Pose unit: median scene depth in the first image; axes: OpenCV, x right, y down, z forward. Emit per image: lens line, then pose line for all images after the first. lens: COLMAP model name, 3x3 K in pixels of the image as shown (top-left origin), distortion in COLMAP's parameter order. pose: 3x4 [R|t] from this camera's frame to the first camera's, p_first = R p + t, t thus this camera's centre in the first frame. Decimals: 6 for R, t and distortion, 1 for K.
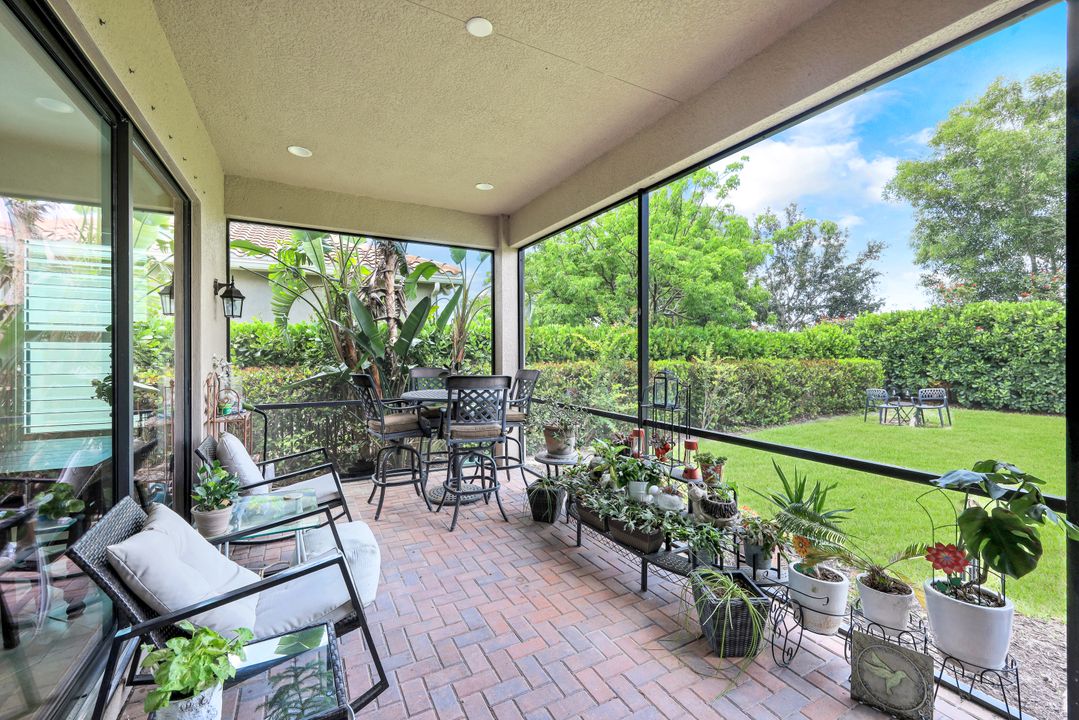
lens RADIAL K [[448.6, 0, 543.9], [0, 448.6, 356.6], [0, 0, 1]] dist [-0.001424, 0.000980]
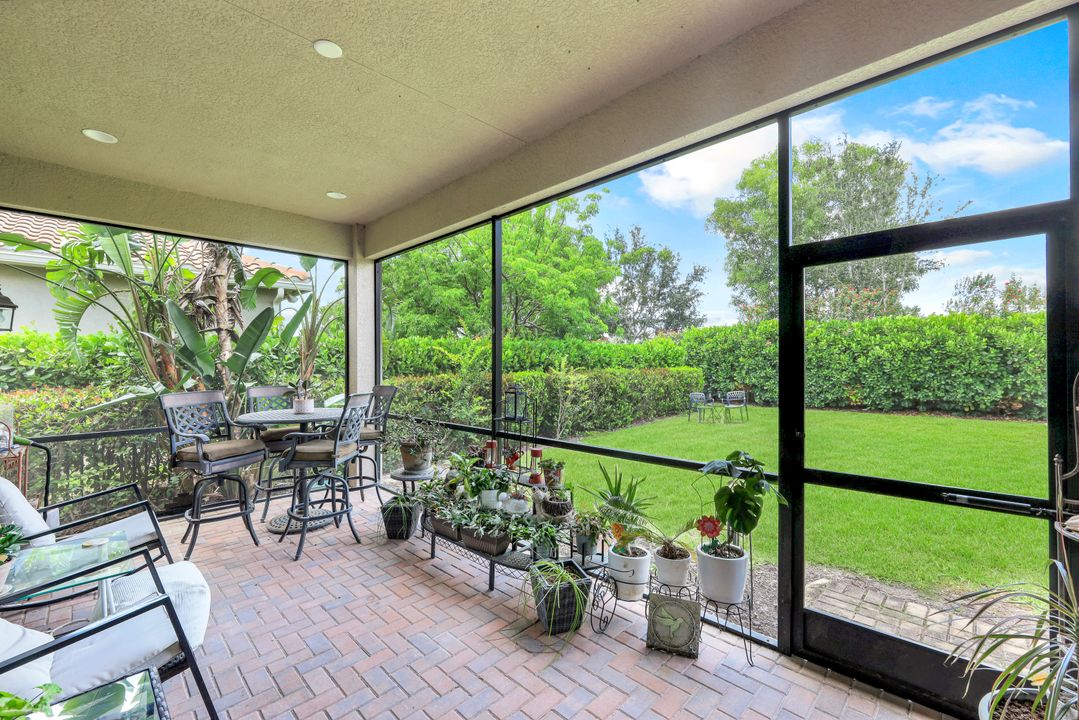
lens RADIAL K [[448.6, 0, 542.5], [0, 448.6, 353.2], [0, 0, 1]] dist [-0.001424, 0.000980]
pose [[0.957547, -0.004244, 0.288246, 0.012628], [0.012498, 0.999563, -0.026801, -0.010235], [-0.288007, 0.029265, 0.957181, -0.042506]]
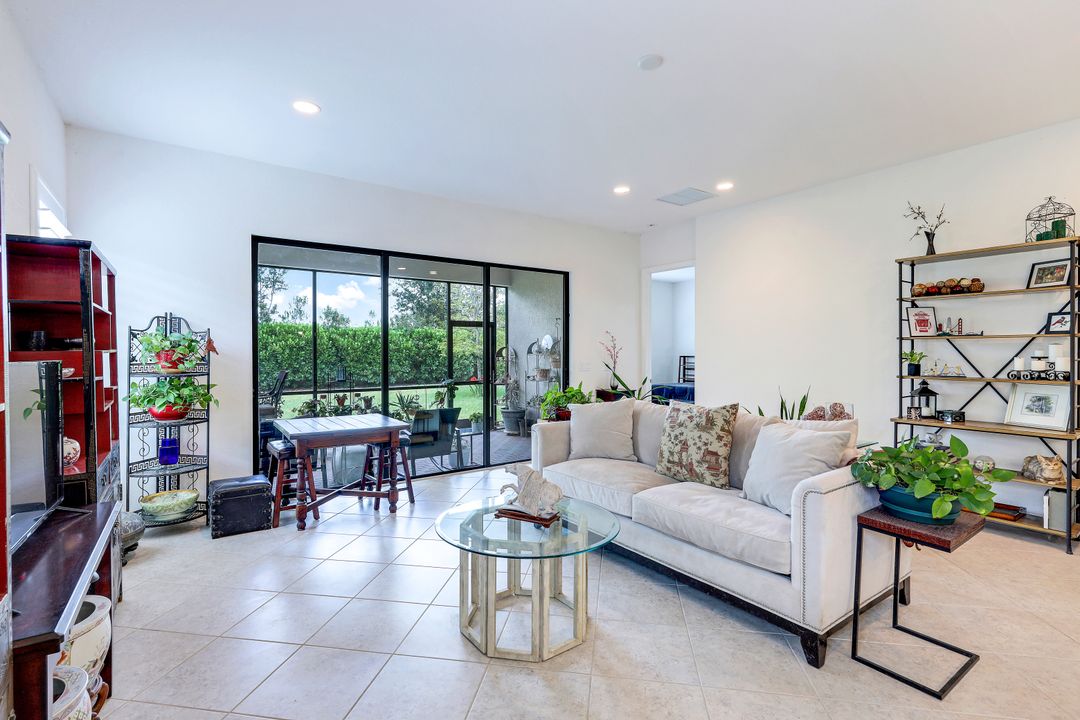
lens RADIAL K [[493.3, 0, 537.8], [0, 493.3, 358.3], [0, 0, 1]] dist [-0.000853, -0.000330]
pose [[-0.129653, -0.013476, 0.991468, -1.613647], [0.009131, 0.999849, 0.014784, -0.018689], [-0.991517, 0.010970, -0.129511, 0.257190]]
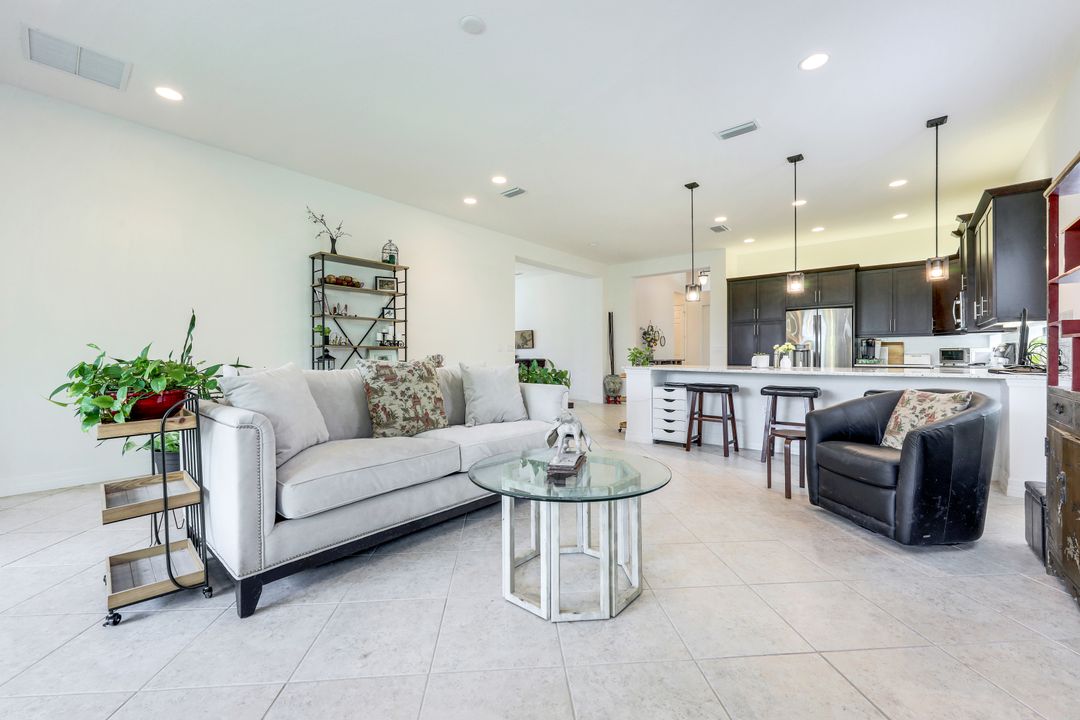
lens RADIAL K [[435.0, 0, 537.5], [0, 435.0, 354.0], [0, 0, 1]] dist [-0.002128, 0.000135]
pose [[-0.940092, -0.000147, -0.340920, -0.918273], [-0.002132, 0.999983, 0.005448, 0.047959], [0.340914, 0.005848, -0.940076, 0.592905]]
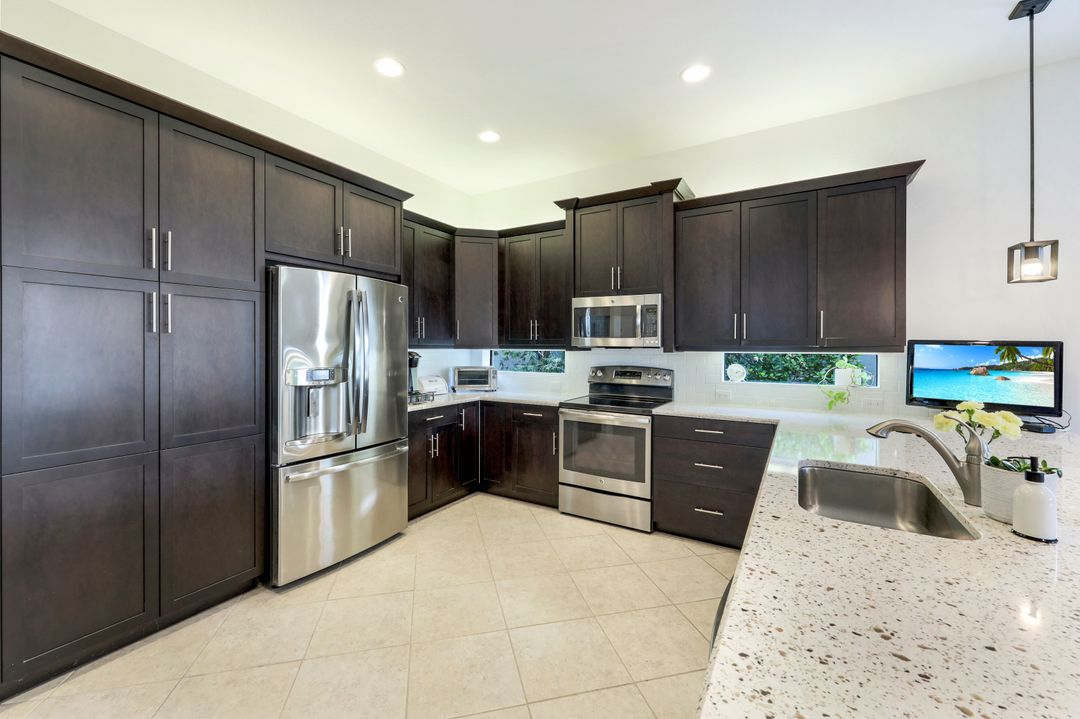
lens RADIAL K [[435.0, 0, 536.0], [0, 435.0, 350.3], [0, 0, 1]] dist [-0.002128, 0.000135]
pose [[0.498595, 0.008469, -0.866794, -1.731419], [-0.010916, 0.999934, 0.003491, -0.005738], [0.866766, 0.007722, 0.498655, -0.589032]]
